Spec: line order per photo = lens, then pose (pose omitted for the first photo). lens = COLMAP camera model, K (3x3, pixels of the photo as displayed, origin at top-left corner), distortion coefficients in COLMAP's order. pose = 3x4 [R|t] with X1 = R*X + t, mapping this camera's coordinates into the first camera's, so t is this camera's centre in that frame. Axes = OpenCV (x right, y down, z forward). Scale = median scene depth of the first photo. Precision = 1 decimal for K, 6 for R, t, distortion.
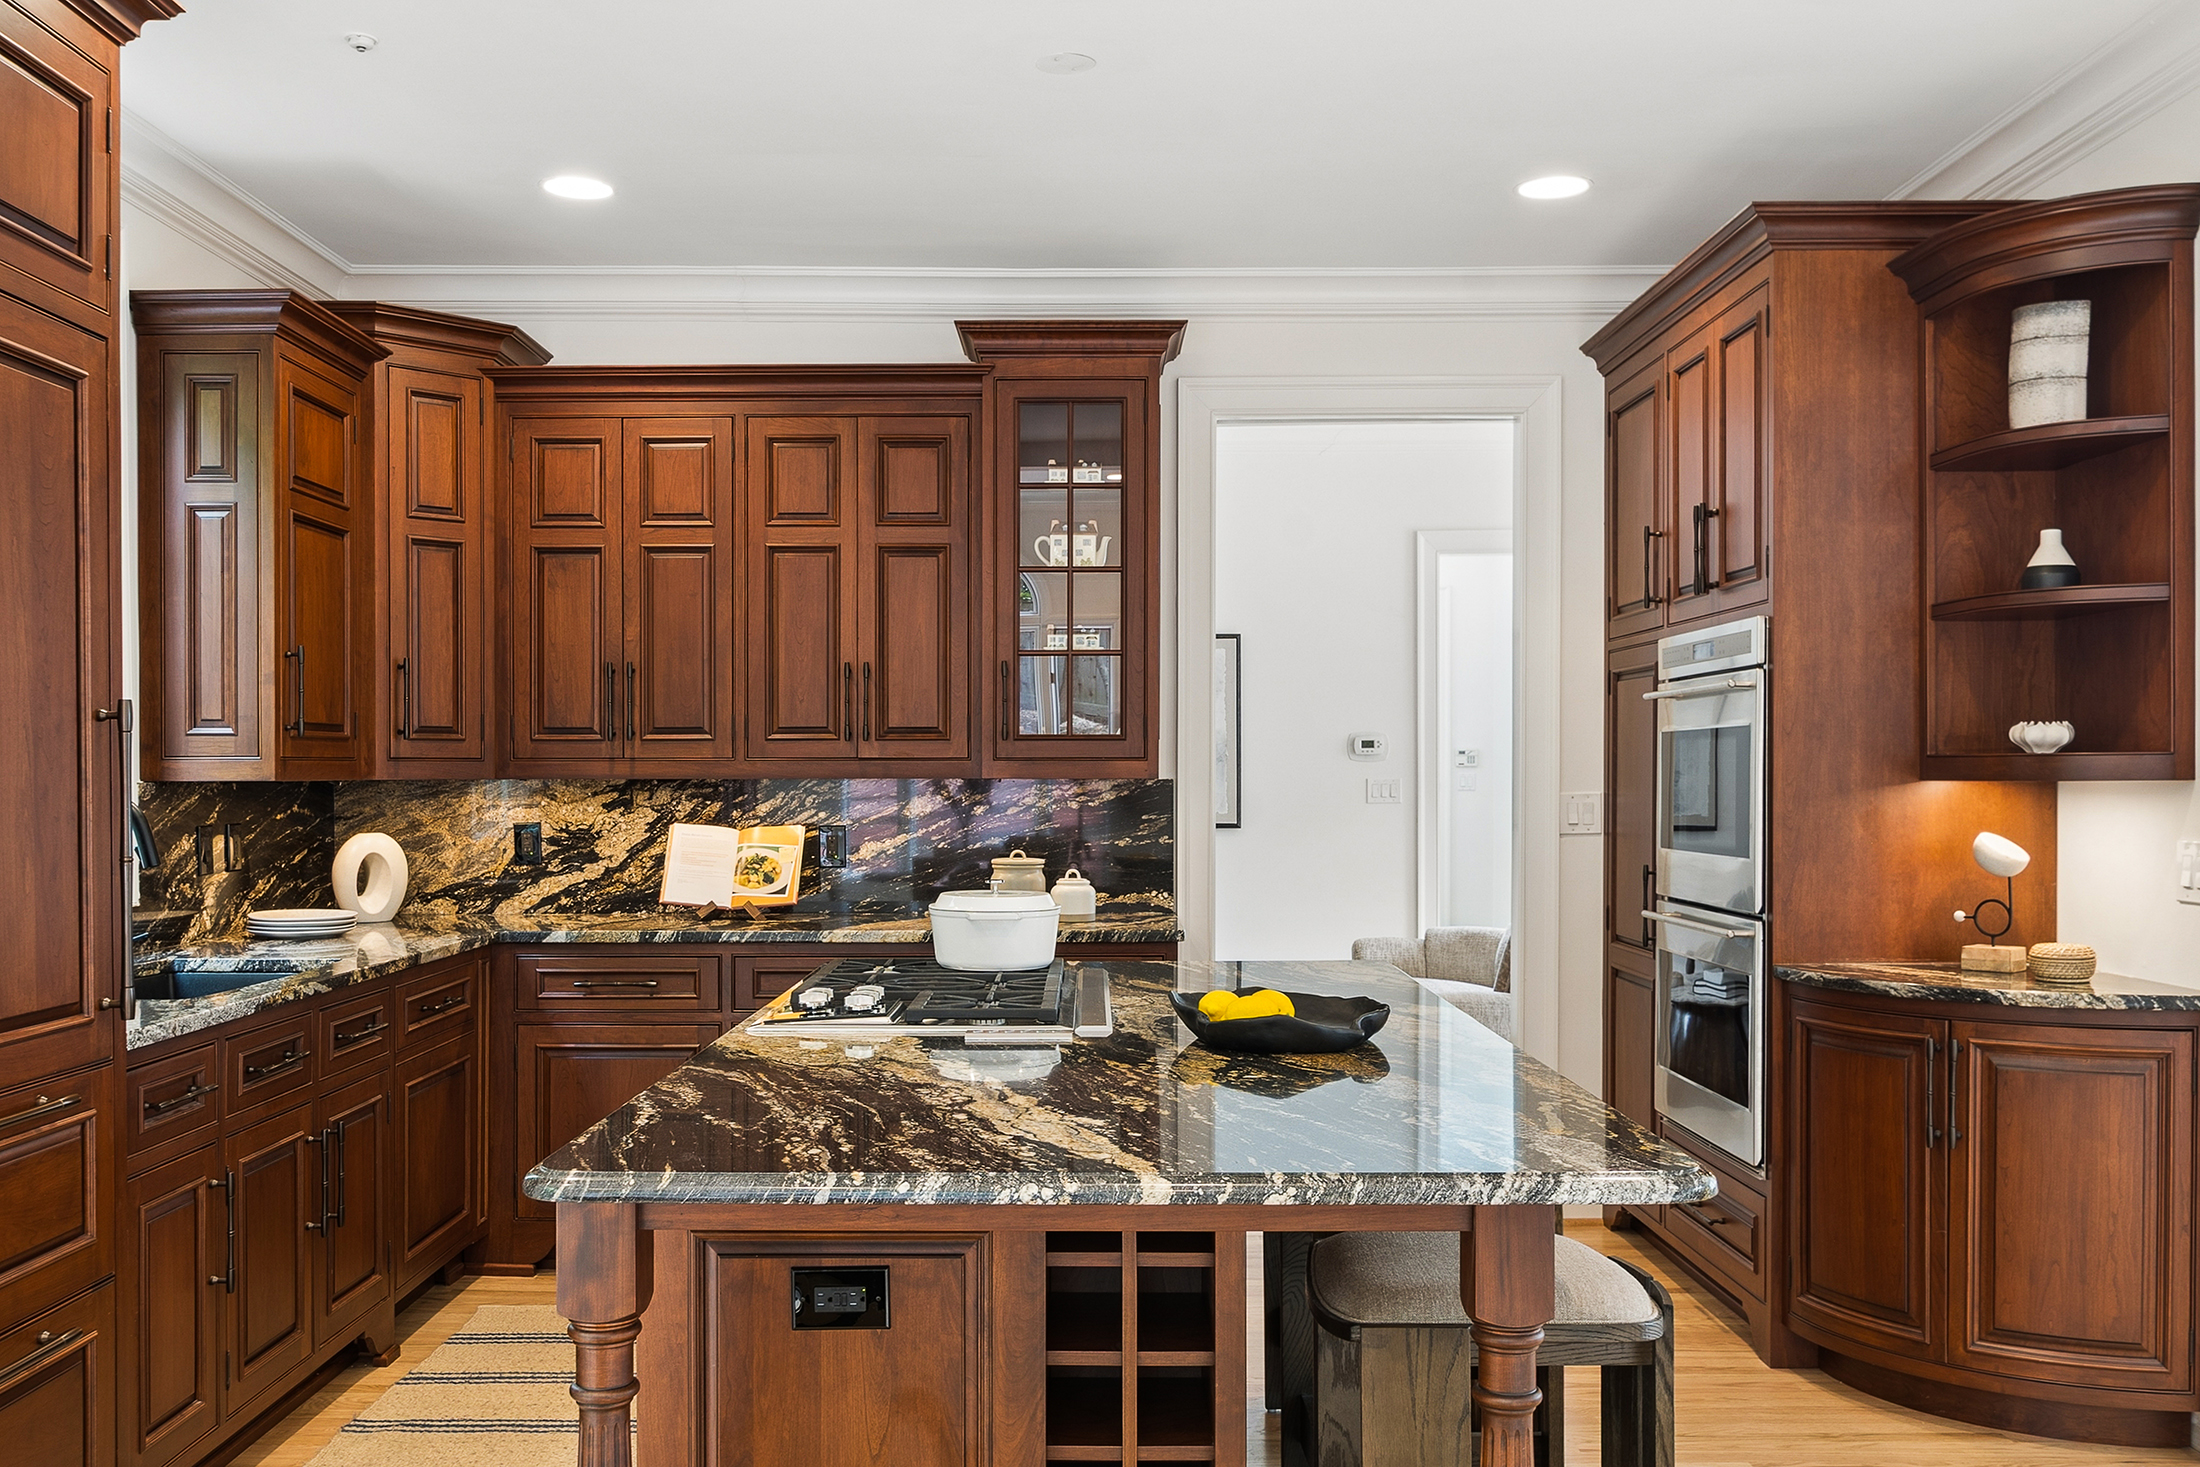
lens RADIAL K [[1951.7, 0, 1057.8], [0, 1951.7, 785.9], [0, 0, 1]] dist [0.001267, -0.018879]
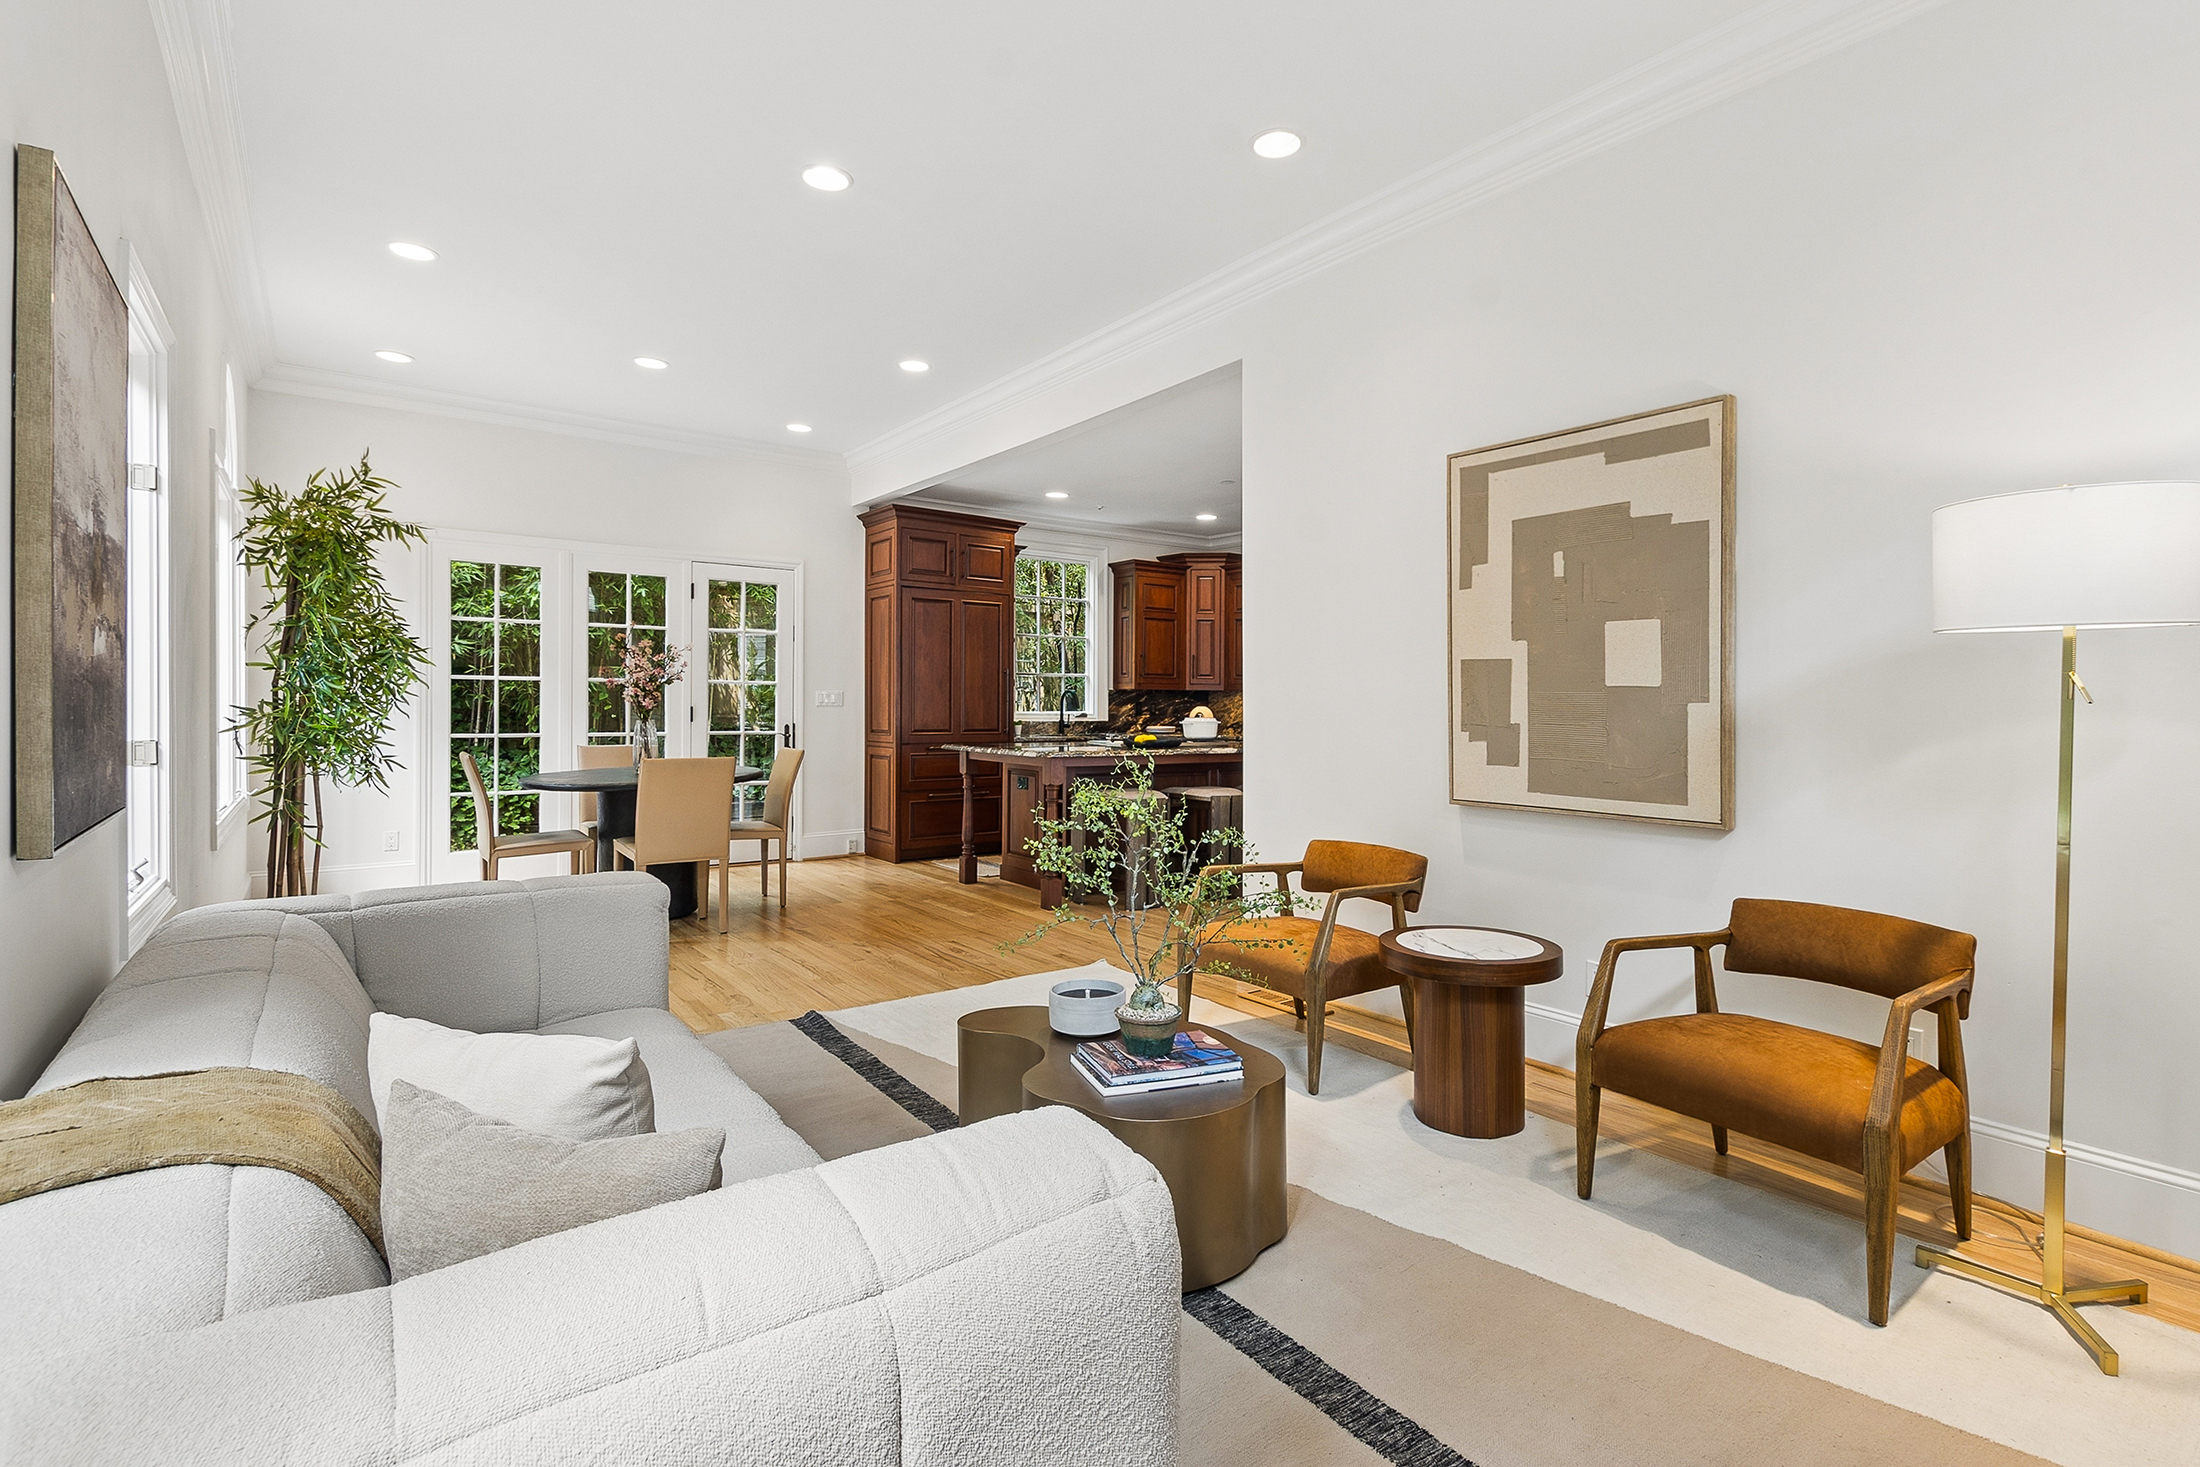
lens RADIAL K [[1038.9, 0, 1118.2], [0, 1038.9, 713.6], [0, 0, 1]] dist [0.020139, -0.007550]
pose [[0.609754, 0.018000, -0.792386, 1.017887], [-0.017783, 0.999801, 0.009028, 0.023128], [0.792391, 0.008586, 0.609953, -0.218341]]
